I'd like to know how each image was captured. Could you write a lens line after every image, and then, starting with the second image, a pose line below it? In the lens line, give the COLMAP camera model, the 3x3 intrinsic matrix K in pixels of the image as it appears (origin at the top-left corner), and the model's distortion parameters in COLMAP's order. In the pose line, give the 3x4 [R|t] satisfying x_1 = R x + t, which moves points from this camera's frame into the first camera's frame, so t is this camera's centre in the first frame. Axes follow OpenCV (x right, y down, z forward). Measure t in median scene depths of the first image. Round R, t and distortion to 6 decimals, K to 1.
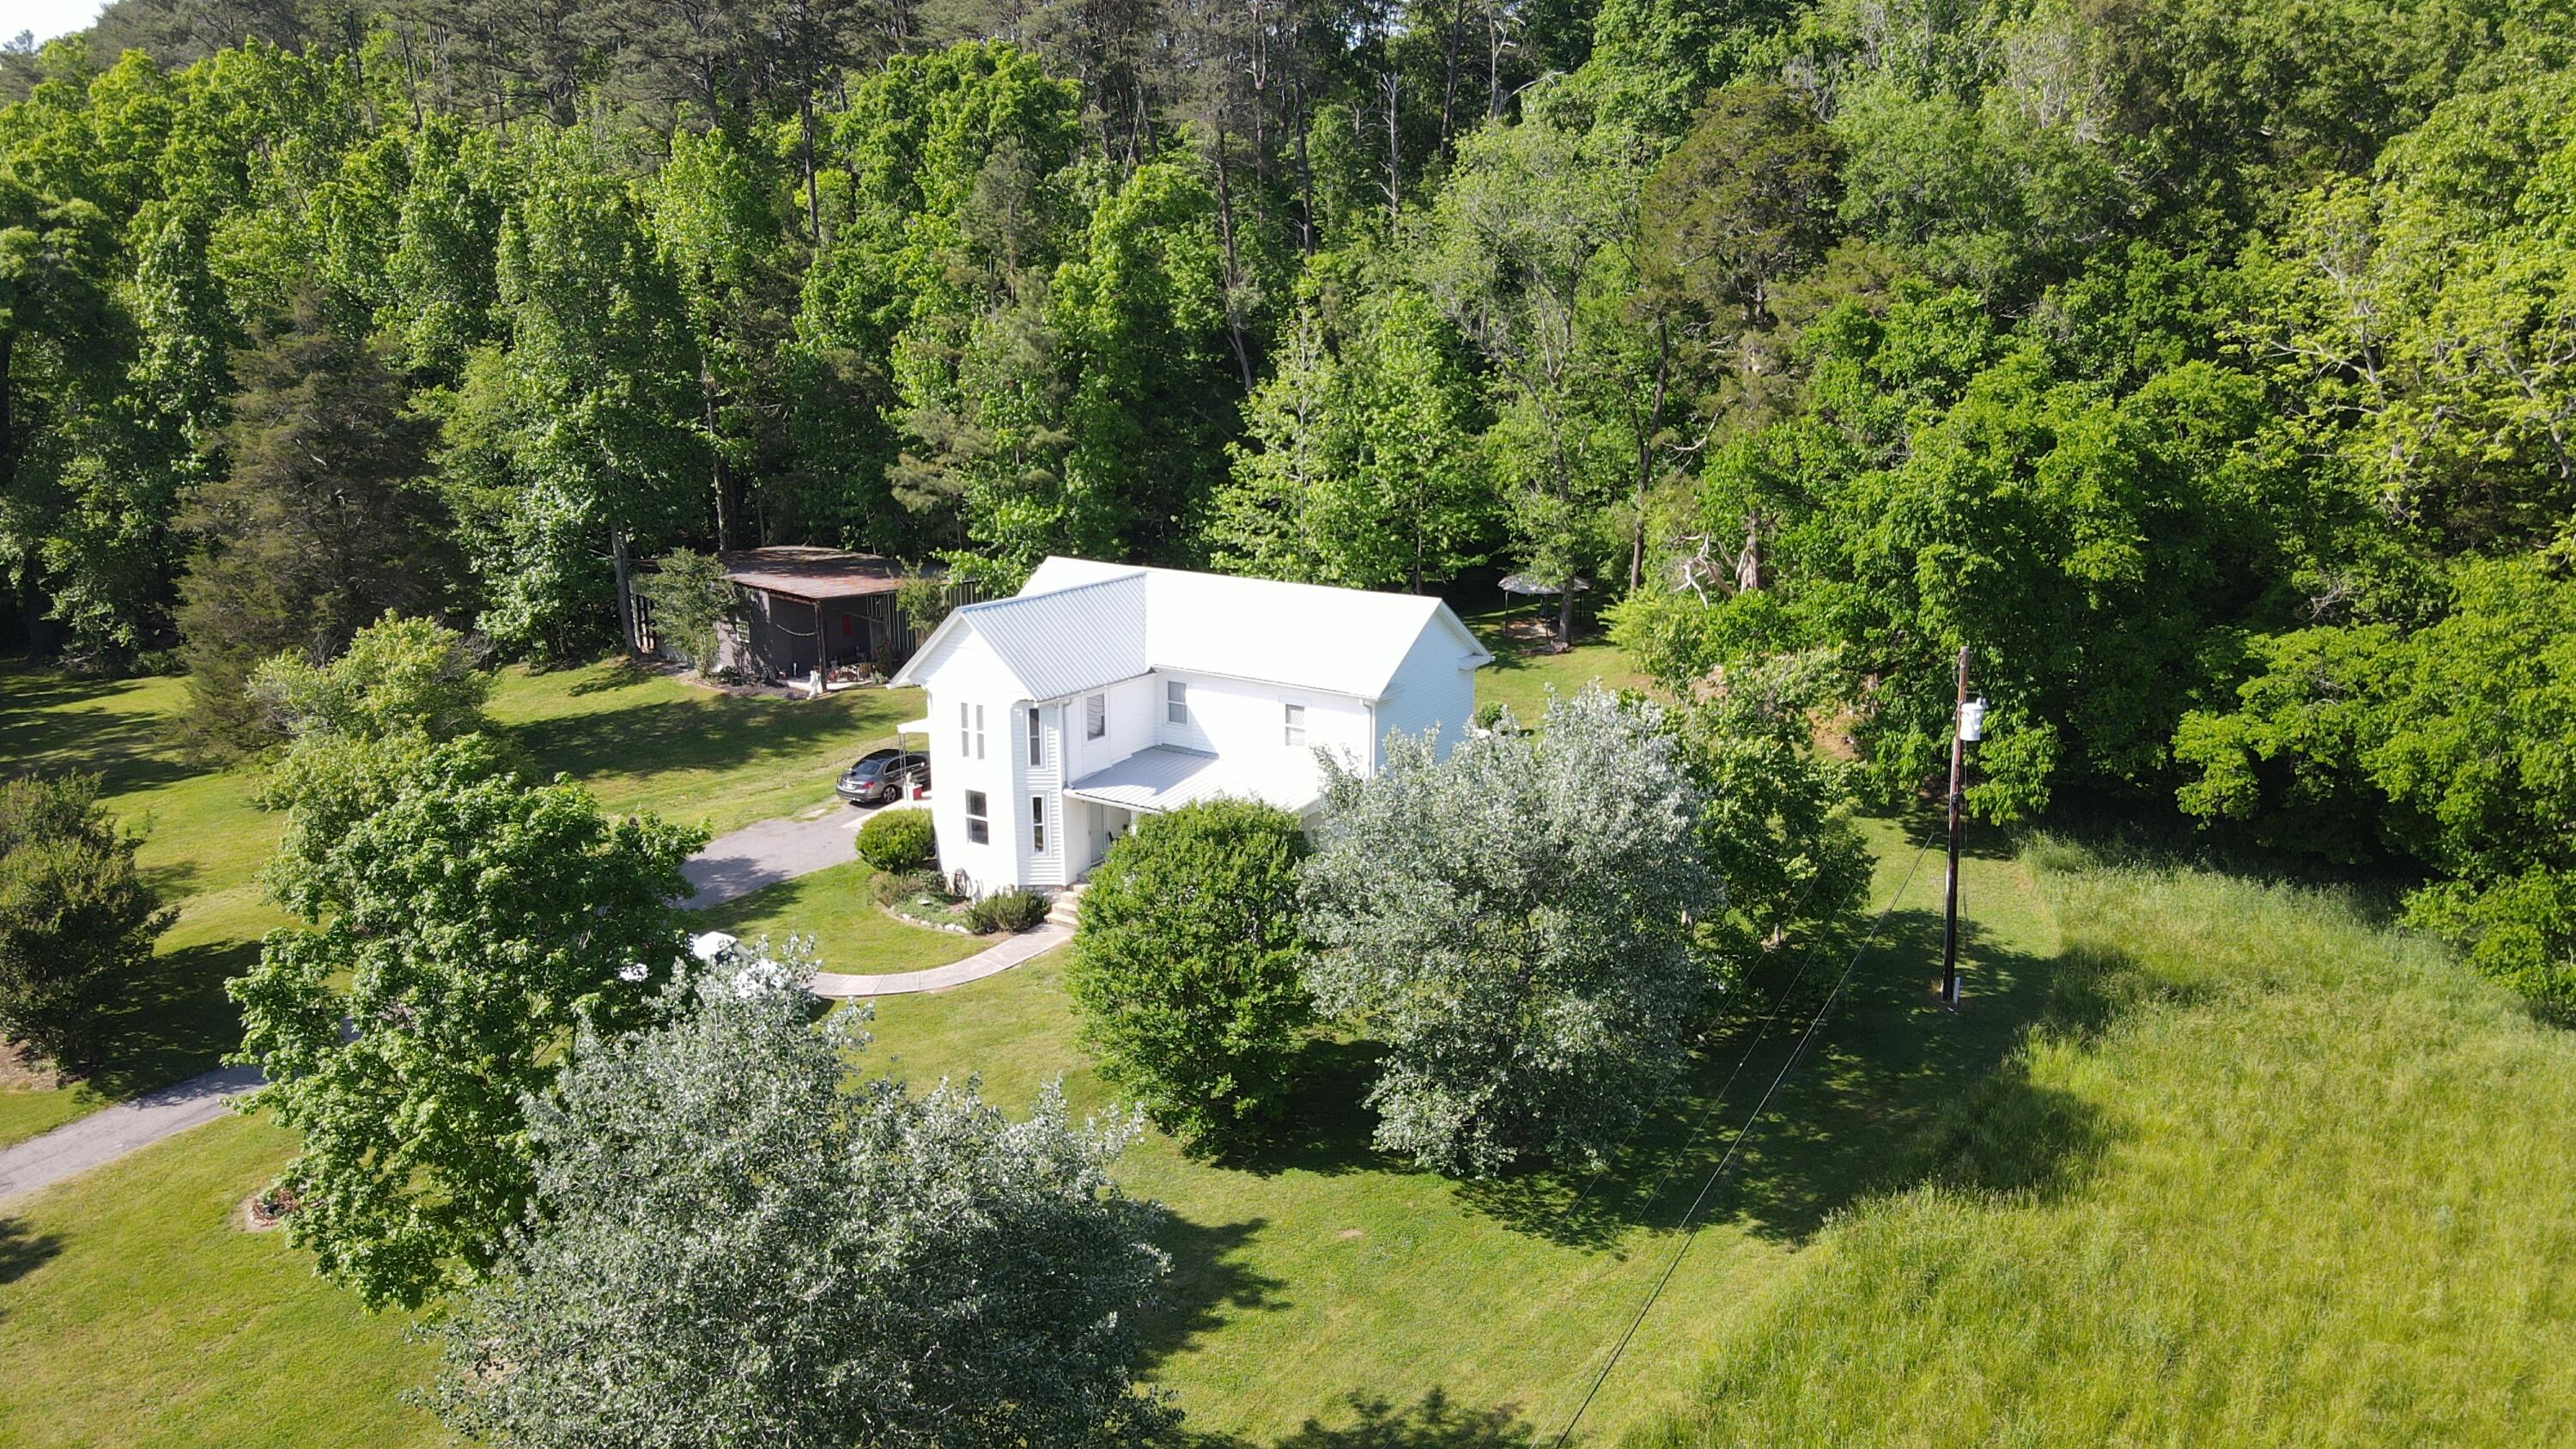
lens RADIAL K [[1844.4, 0, 1288.0], [0, 1844.4, 724.5], [0, 0, 1]] dist [0.005227, 0.005062]
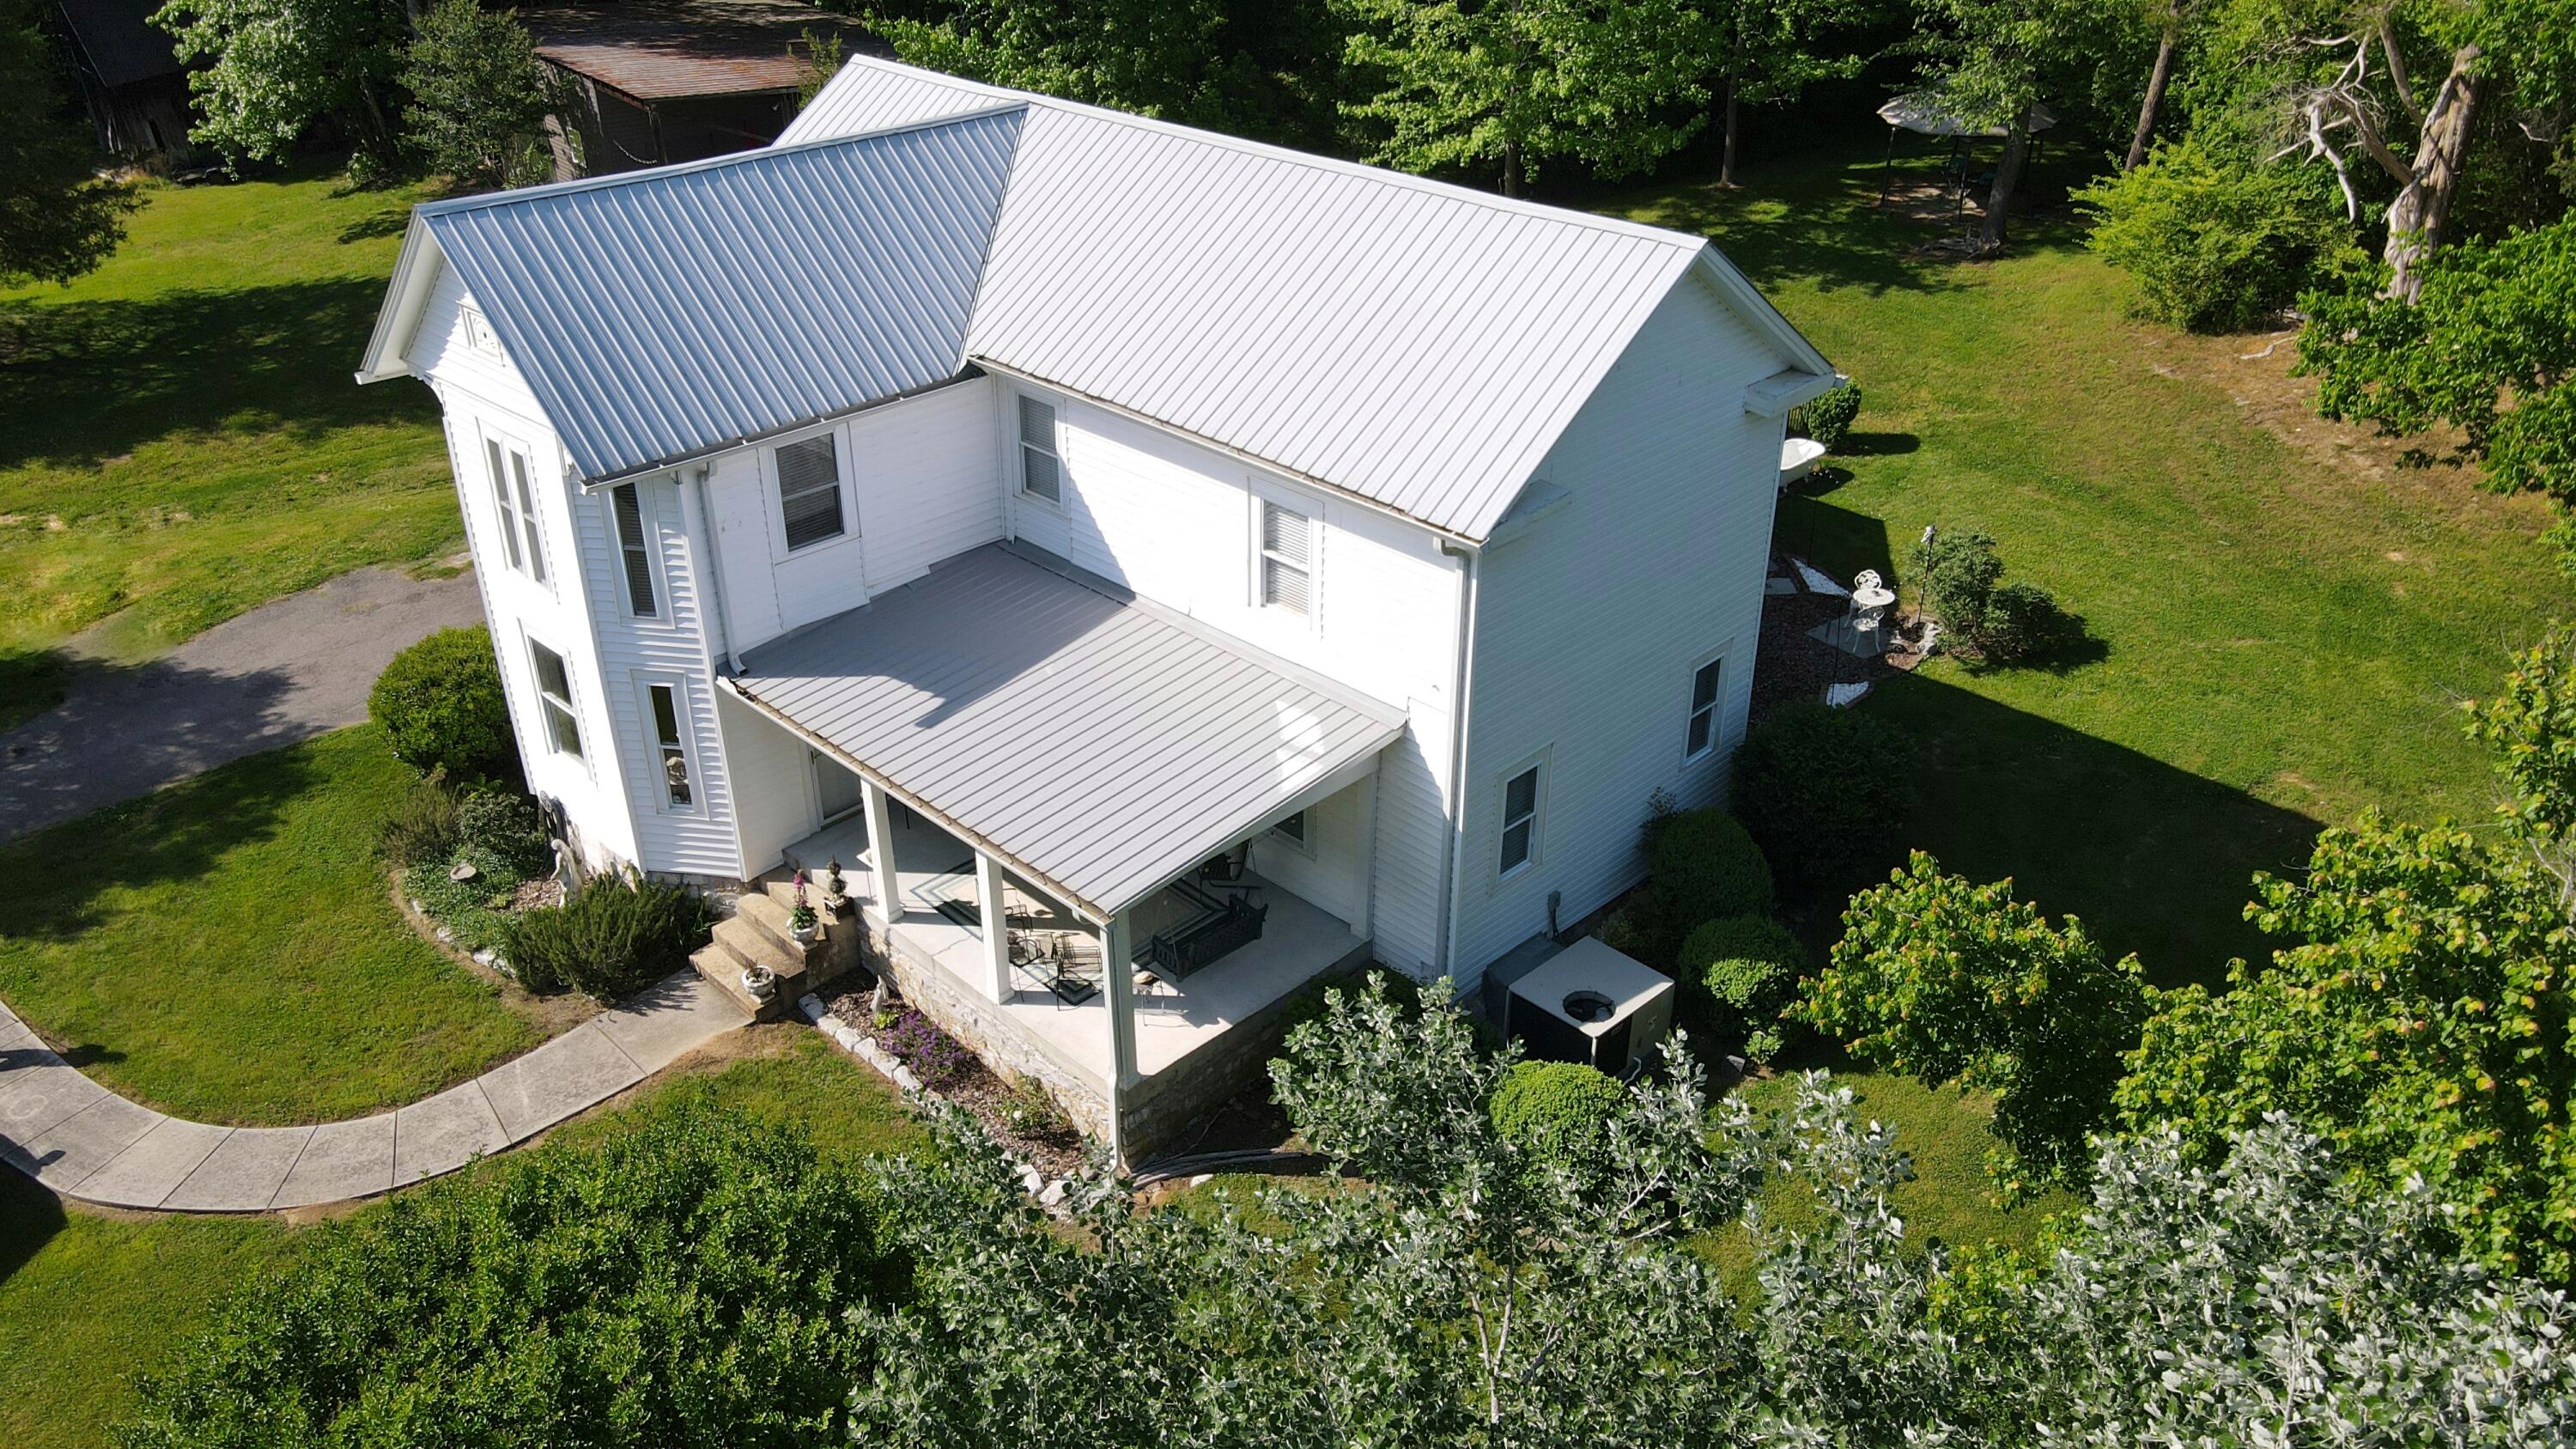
lens RADIAL K [[1844.4, 0, 1288.0], [0, 1844.4, 724.5], [0, 0, 1]] dist [0.005227, 0.005062]
pose [[0.983774, 0.090354, -0.155000, 0.060173], [-0.043892, 0.958884, 0.280384, -0.066520], [0.173961, -0.269031, 0.947291, 0.561286]]
